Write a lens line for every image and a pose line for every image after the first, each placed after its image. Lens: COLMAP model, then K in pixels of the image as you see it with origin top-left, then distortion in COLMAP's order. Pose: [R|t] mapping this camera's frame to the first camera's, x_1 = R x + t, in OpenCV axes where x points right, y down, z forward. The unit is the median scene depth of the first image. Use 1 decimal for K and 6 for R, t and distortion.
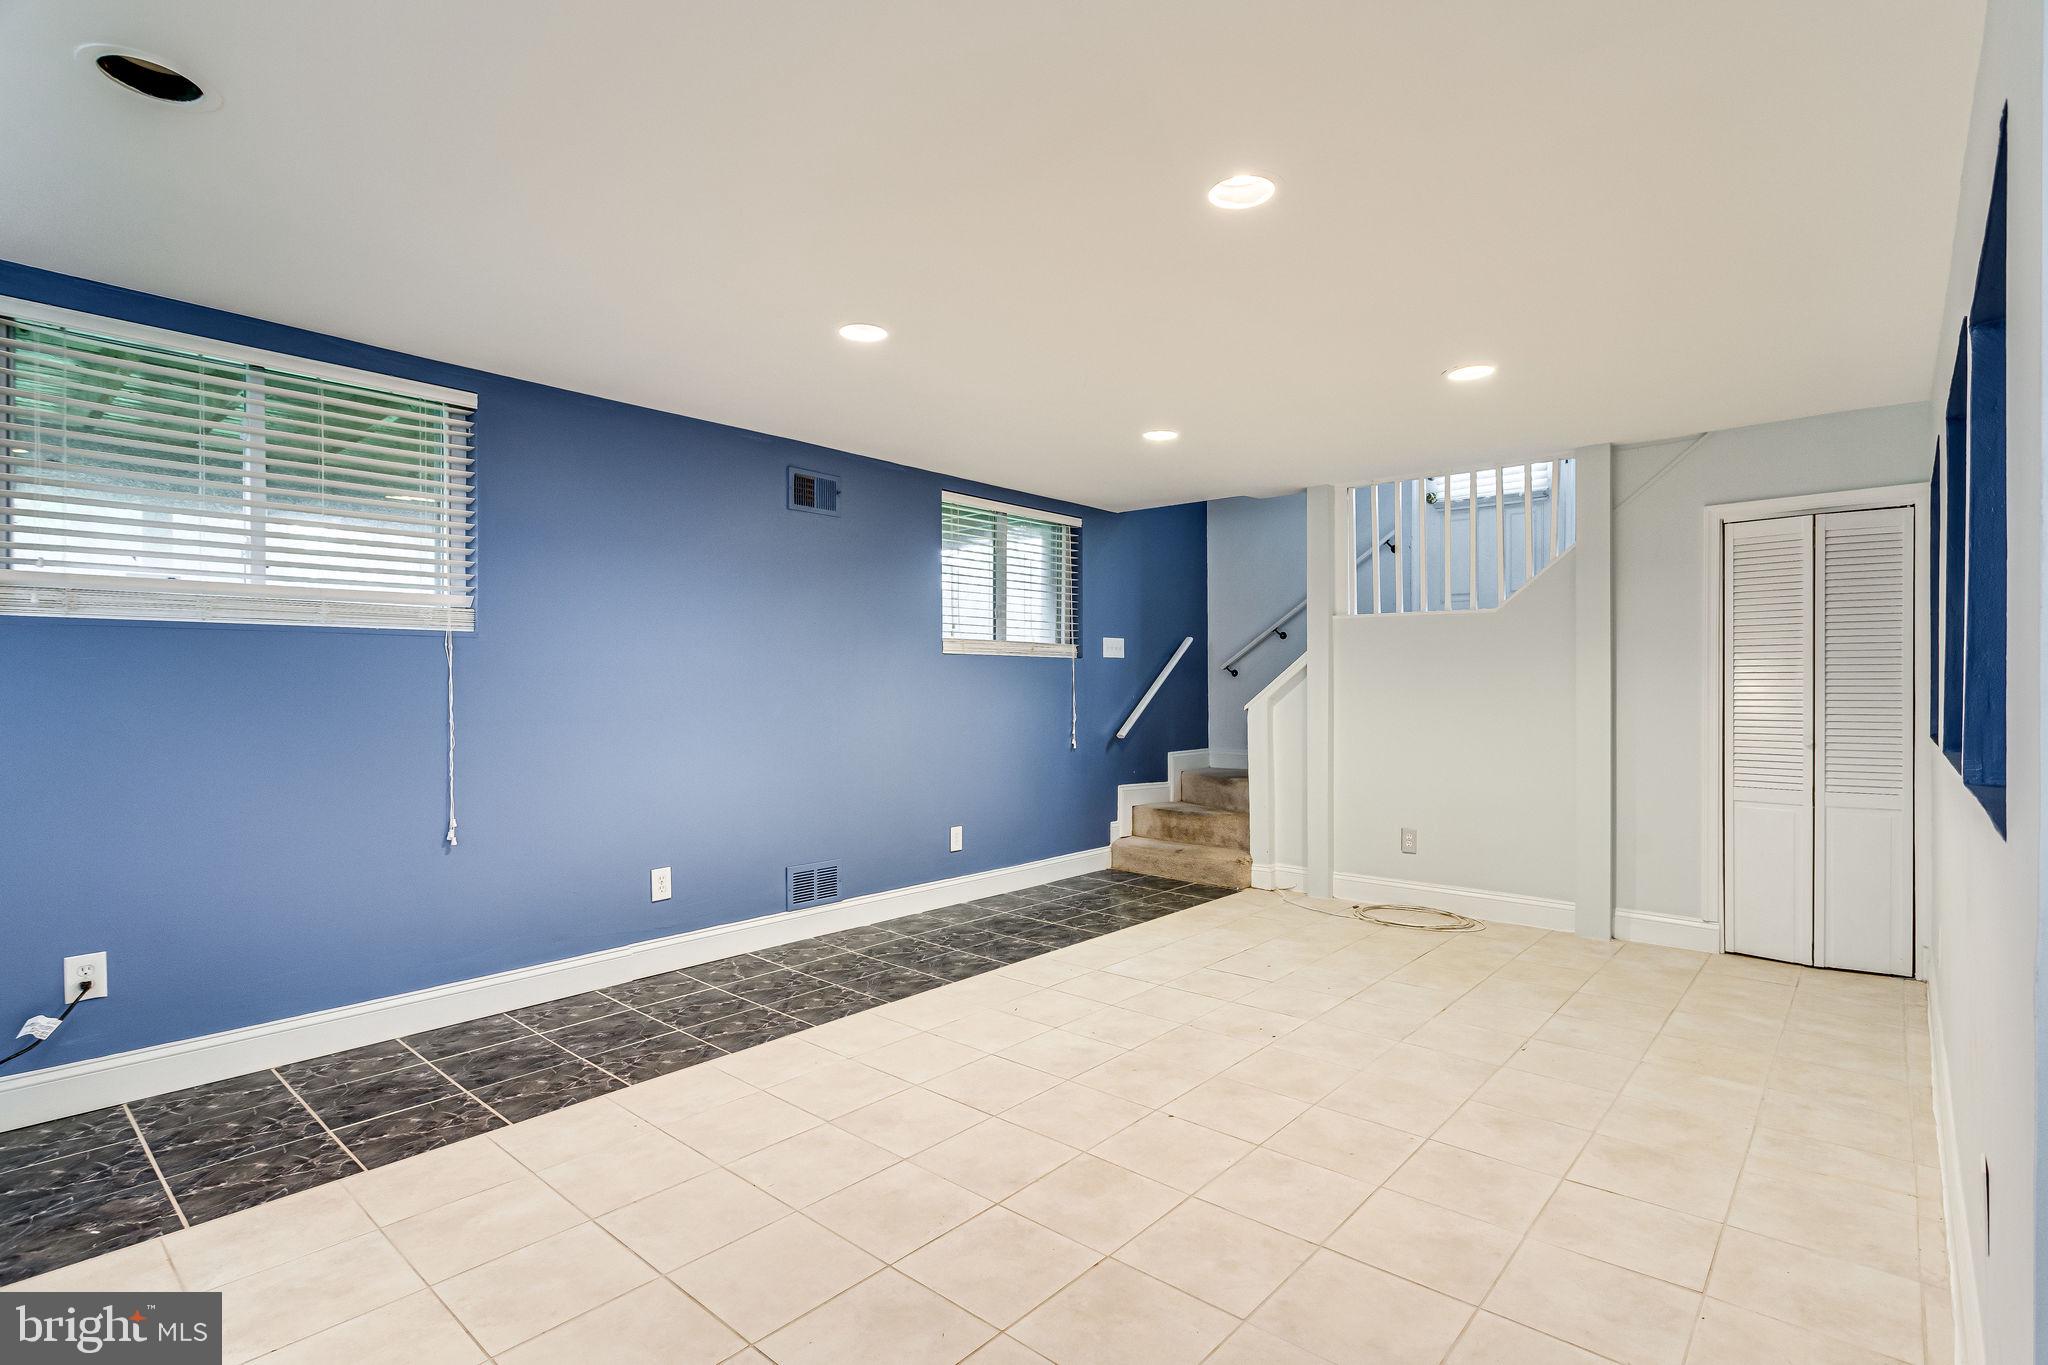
lens RADIAL K [[992.3, 0, 1073.2], [0, 992.3, 688.8], [0, 0, 1]] dist [-0.001543, 0.000329]
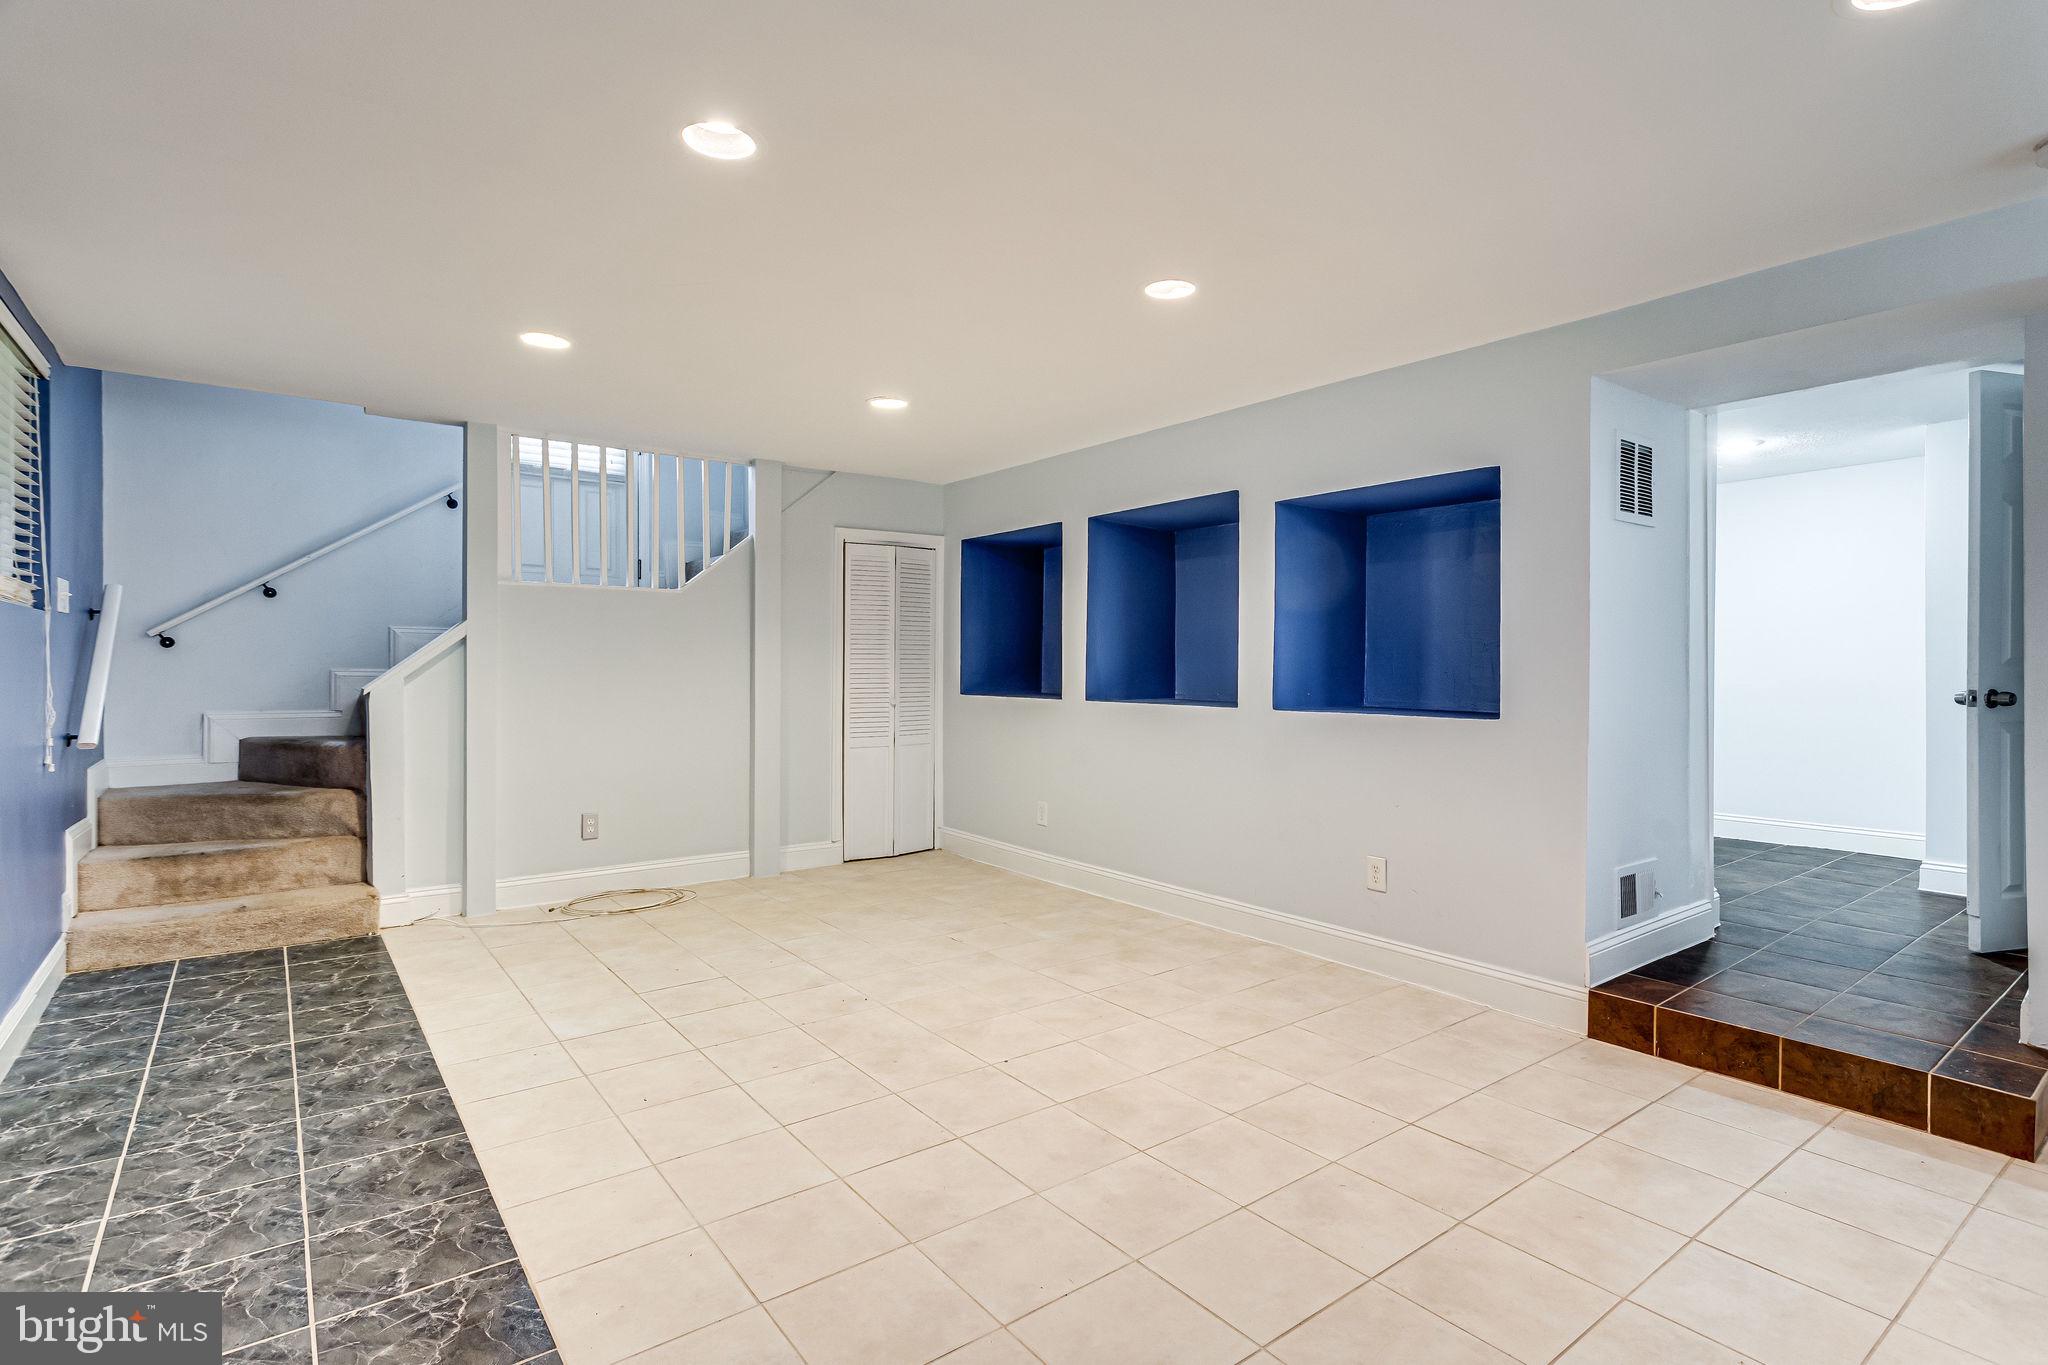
lens RADIAL K [[992.3, 0, 1028.3], [0, 992.3, 672.8], [0, 0, 1]] dist [-0.001543, 0.000329]
pose [[0.214036, -0.009669, 0.976778, -0.551187], [-0.000227, 0.999950, 0.009948, -0.003438], [-0.976826, -0.002351, 0.214024, 0.430055]]
